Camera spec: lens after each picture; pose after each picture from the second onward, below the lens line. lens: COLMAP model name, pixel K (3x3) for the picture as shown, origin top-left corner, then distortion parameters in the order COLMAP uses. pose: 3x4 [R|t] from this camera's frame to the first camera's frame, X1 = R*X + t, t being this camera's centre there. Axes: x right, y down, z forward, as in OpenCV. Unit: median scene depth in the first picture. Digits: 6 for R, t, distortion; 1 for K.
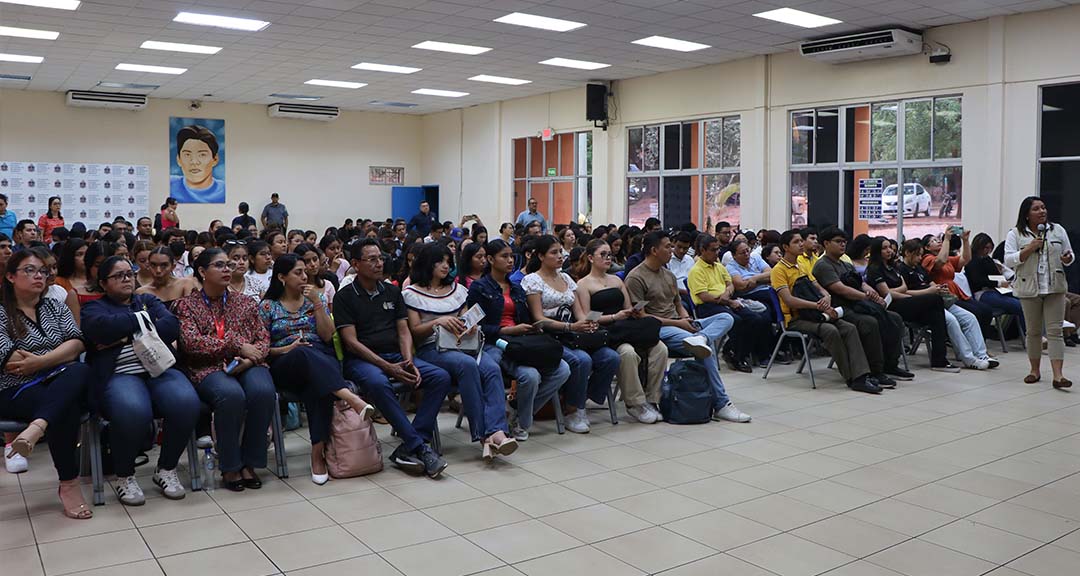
lens RADIAL K [[879.2, 0, 539.3], [0, 879.2, 272.4], [0, 0, 1]] dist [-0.116785, -0.000494]
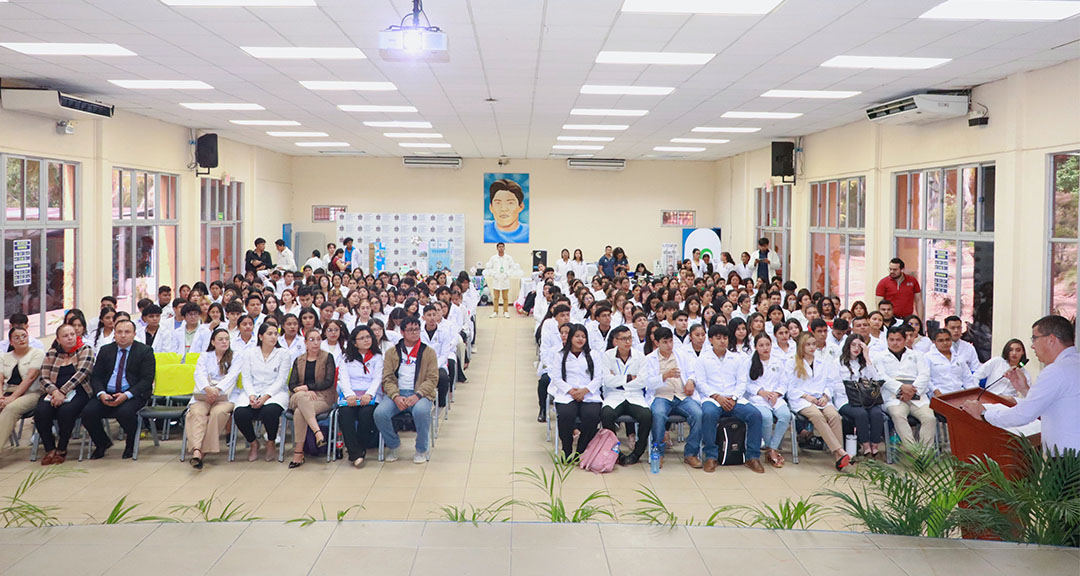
lens RADIAL K [[879.2, 0, 539.3], [0, 879.2, 272.4], [0, 0, 1]] dist [-0.116785, -0.000494]
pose [[0.830134, 0.036613, -0.556360, 0.344772], [-0.044946, 0.998989, -0.001322, -0.040275], [0.555749, 0.026103, 0.830940, -0.003078]]
